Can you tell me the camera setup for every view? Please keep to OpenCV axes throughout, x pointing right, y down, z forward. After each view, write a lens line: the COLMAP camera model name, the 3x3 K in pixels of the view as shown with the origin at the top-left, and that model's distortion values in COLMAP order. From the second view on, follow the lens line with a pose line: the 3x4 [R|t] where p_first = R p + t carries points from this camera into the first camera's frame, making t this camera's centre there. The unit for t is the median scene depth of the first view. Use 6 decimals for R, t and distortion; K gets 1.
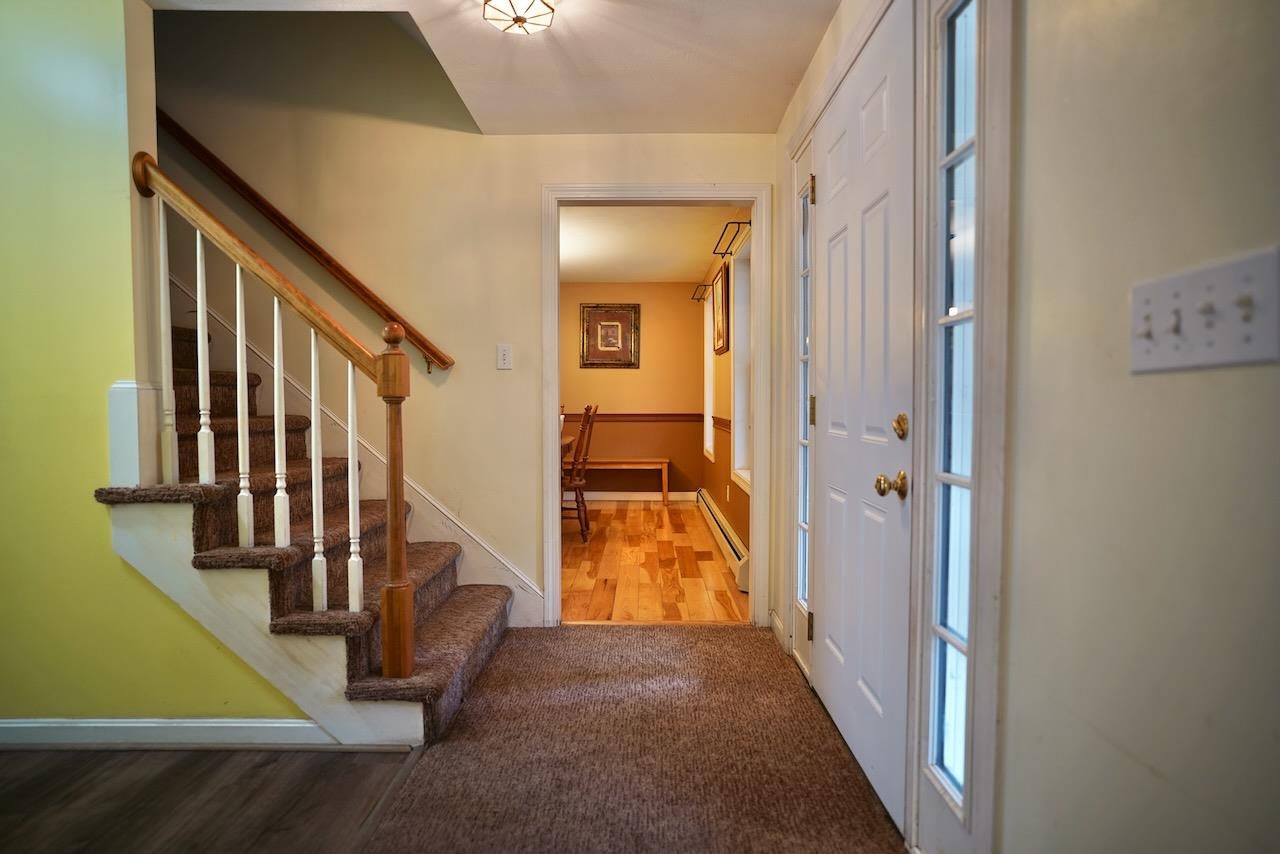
lens RADIAL K [[700.1, 0, 643.4], [0, 700.1, 430.8], [0, 0, 1]] dist [-0.053889, 0.037204]
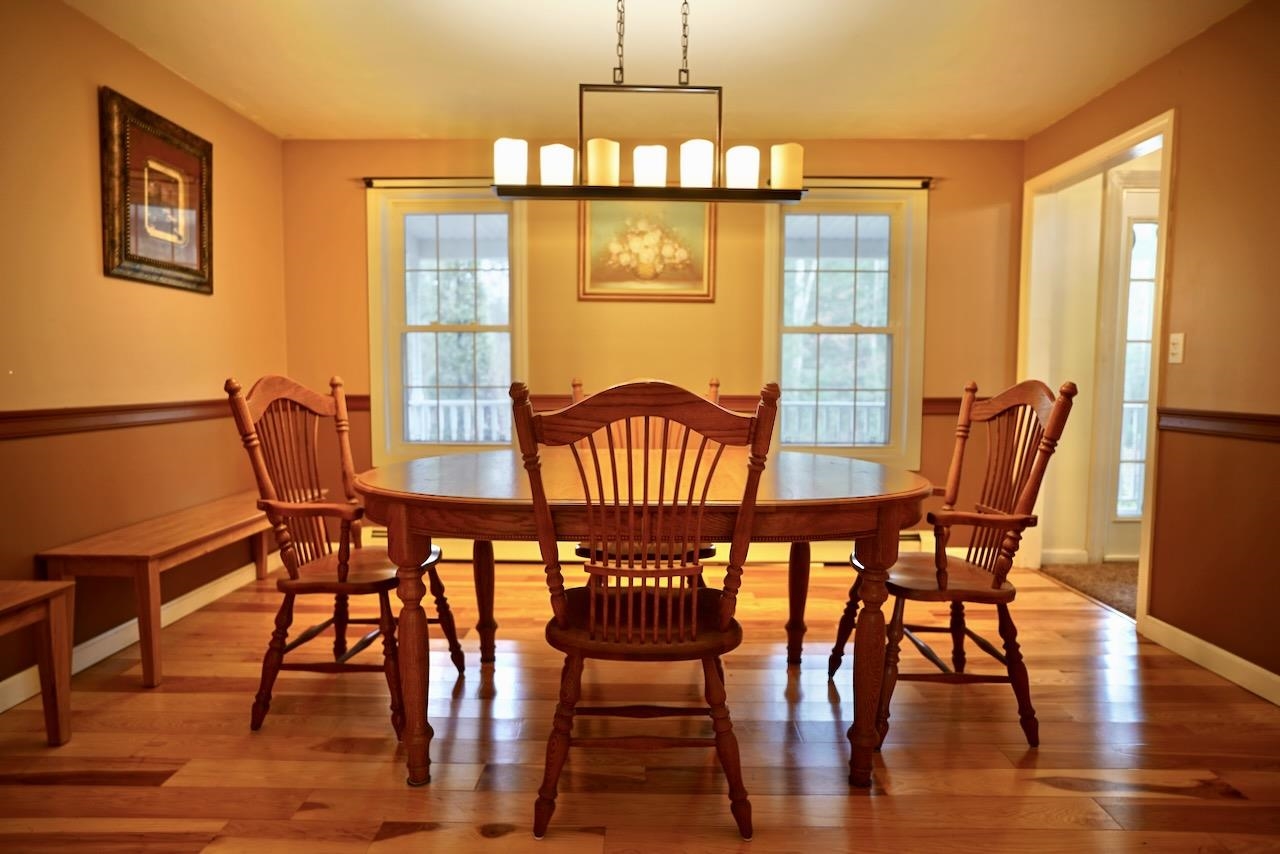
lens RADIAL K [[700.1, 0, 643.4], [0, 700.1, 430.8], [0, 0, 1]] dist [-0.053889, 0.037204]
pose [[0.004597, -0.085725, 0.996308, -0.440645], [0.032830, 0.995795, 0.085529, -0.033085], [-0.999450, 0.032316, 0.007392, 0.735568]]
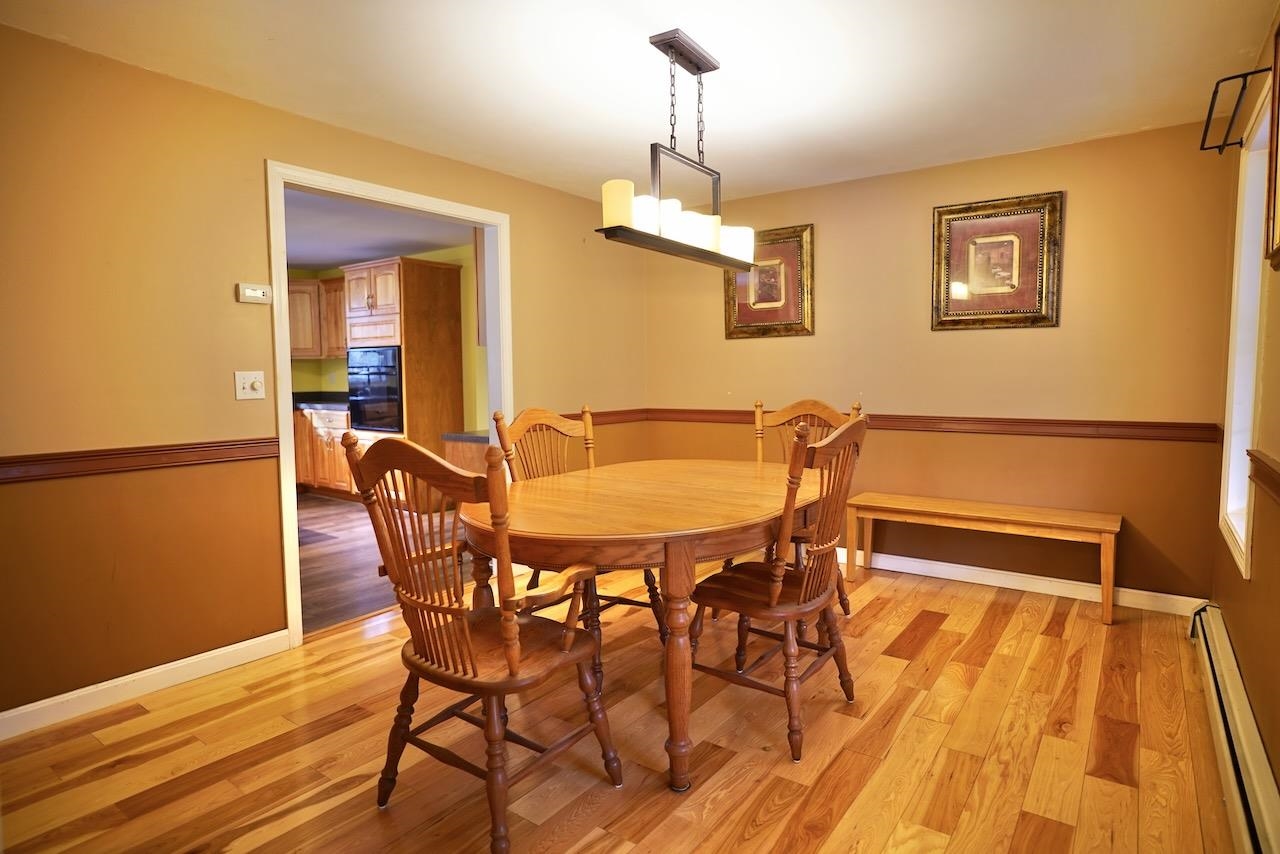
lens RADIAL K [[700.1, 0, 643.4], [0, 700.1, 430.8], [0, 0, 1]] dist [-0.053889, 0.037204]
pose [[0.811950, 0.037274, -0.582536, 0.041809], [-0.010731, 0.998744, 0.048949, -0.037057], [0.583628, -0.033493, 0.811330, 0.441410]]
